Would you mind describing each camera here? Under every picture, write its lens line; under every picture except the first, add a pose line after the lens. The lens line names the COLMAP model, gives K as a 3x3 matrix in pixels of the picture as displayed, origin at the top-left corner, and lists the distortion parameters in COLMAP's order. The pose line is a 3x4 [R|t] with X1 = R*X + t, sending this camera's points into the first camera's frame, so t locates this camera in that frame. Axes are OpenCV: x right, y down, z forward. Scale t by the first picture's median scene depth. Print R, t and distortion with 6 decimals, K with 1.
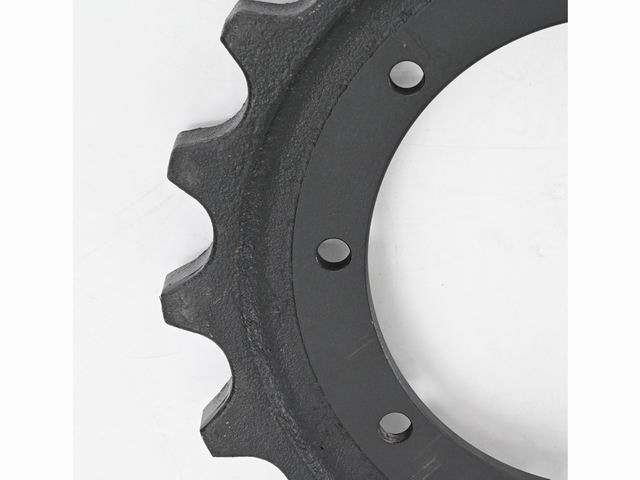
lens RADIAL K [[2964.5, 0, 320.1], [0, 2964.5, 240.4], [0, 0, 1]] dist [-0.081629, 0.000000]
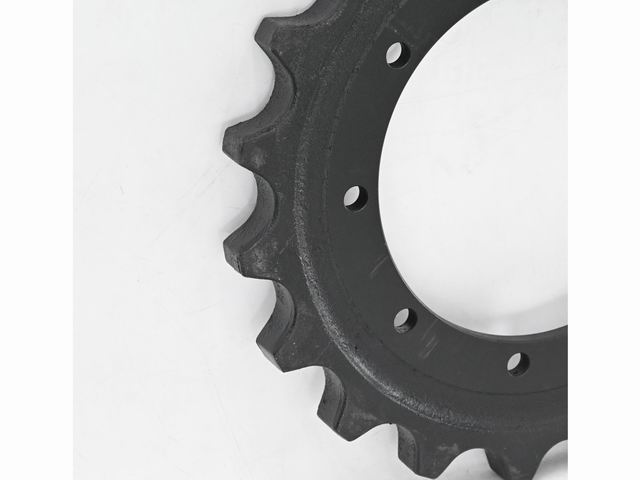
lens RADIAL K [[2964.5, 0, 320.1], [0, 2964.5, 239.9], [0, 0, 1]] dist [-0.081629, 0.000000]
pose [[0.994395, -0.090278, -0.055031, 0.060148], [0.089841, 0.995902, -0.010361, 0.034740], [0.055741, 0.005359, 0.998431, -0.307013]]
